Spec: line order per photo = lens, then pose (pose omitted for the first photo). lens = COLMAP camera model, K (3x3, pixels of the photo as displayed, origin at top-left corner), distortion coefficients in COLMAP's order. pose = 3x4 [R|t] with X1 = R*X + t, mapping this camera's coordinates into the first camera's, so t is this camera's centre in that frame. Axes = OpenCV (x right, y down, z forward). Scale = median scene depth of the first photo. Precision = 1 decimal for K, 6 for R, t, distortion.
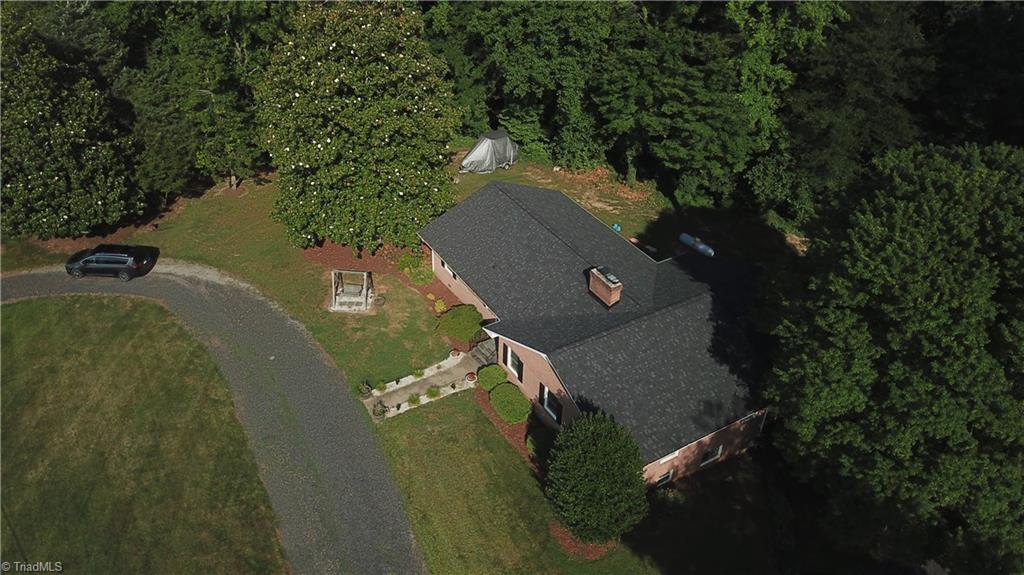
lens RADIAL K [[773.2, 0, 512.0], [0, 773.2, 287.5], [0, 0, 1]] dist [-0.001979, -0.004758]
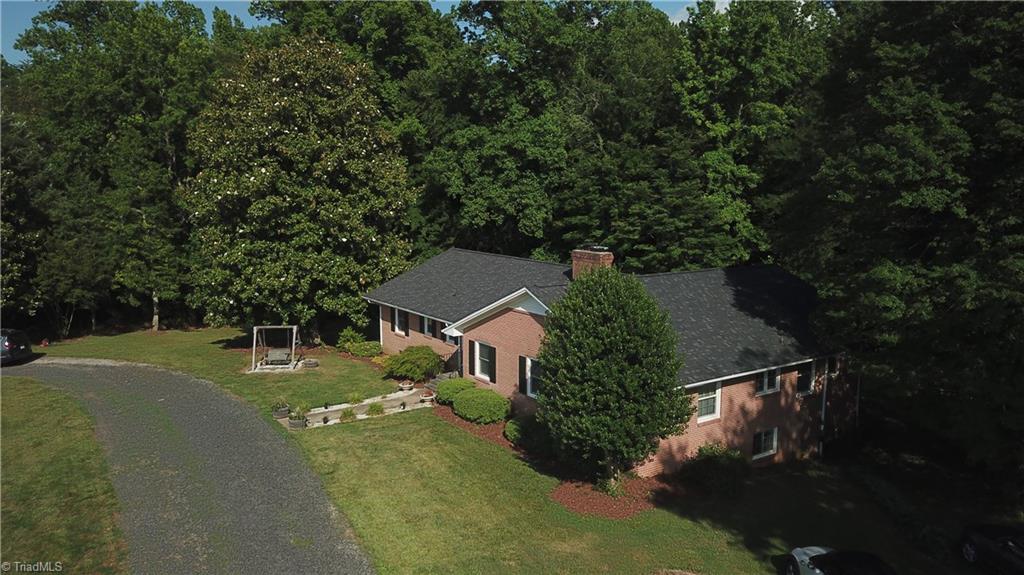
lens RADIAL K [[773.2, 0, 512.0], [0, 773.2, 287.5], [0, 0, 1]] dist [-0.001979, -0.004758]
pose [[0.997629, -0.038571, 0.056993, -0.009053], [0.060418, 0.887404, -0.457016, 0.350028], [-0.032949, 0.459376, 0.887631, 0.268006]]
